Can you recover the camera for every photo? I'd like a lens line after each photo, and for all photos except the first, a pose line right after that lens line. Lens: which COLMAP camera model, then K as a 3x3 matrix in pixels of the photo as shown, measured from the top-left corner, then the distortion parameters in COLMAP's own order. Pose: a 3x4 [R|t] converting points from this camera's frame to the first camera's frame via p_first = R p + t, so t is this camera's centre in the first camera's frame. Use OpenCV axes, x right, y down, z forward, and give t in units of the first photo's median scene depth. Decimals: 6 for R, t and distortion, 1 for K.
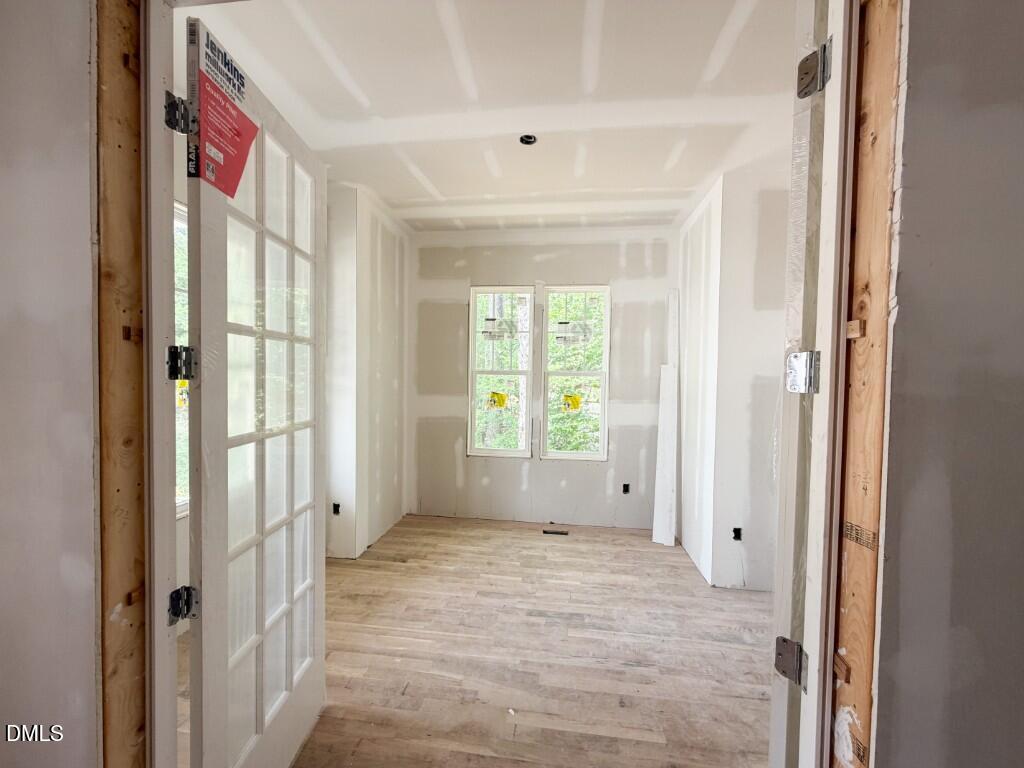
lens RADIAL K [[414.3, 0, 506.2], [0, 414.3, 384.3], [0, 0, 1]] dist [0.000802, -0.000103]
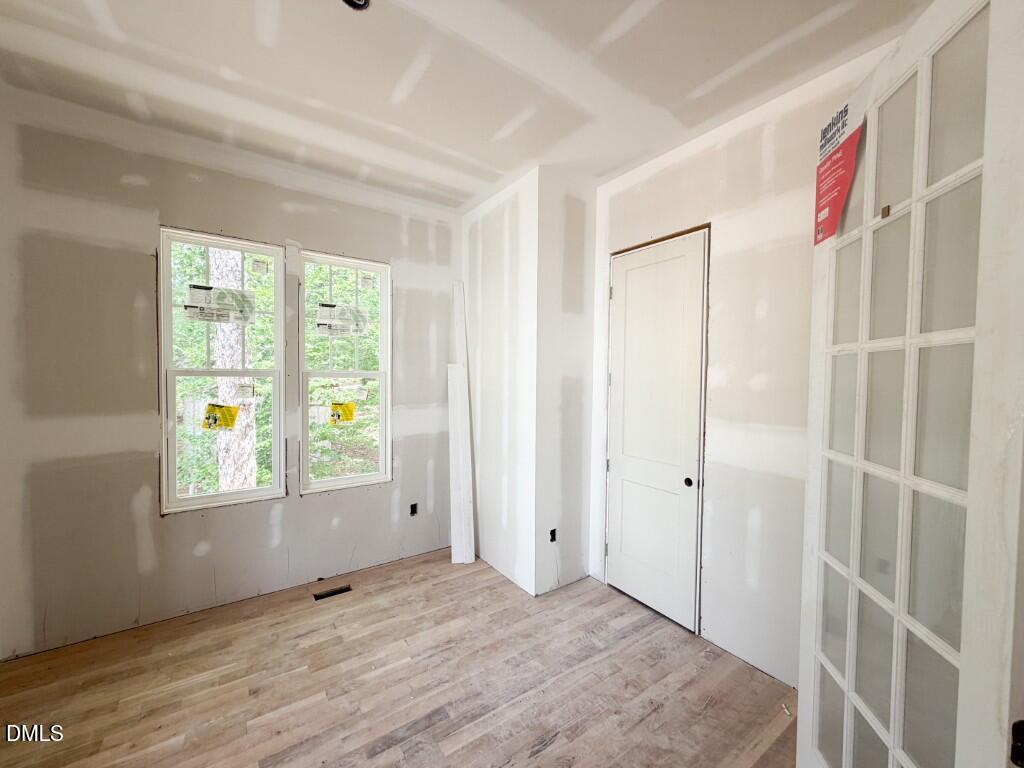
lens RADIAL K [[414.3, 0, 517.5], [0, 414.3, 386.4], [0, 0, 1]] dist [0.000802, -0.000103]
pose [[0.732577, -0.026859, 0.680154, -0.127560], [0.017188, 0.999633, 0.020962, -0.014332], [-0.680467, -0.003666, 0.732770, 0.242271]]
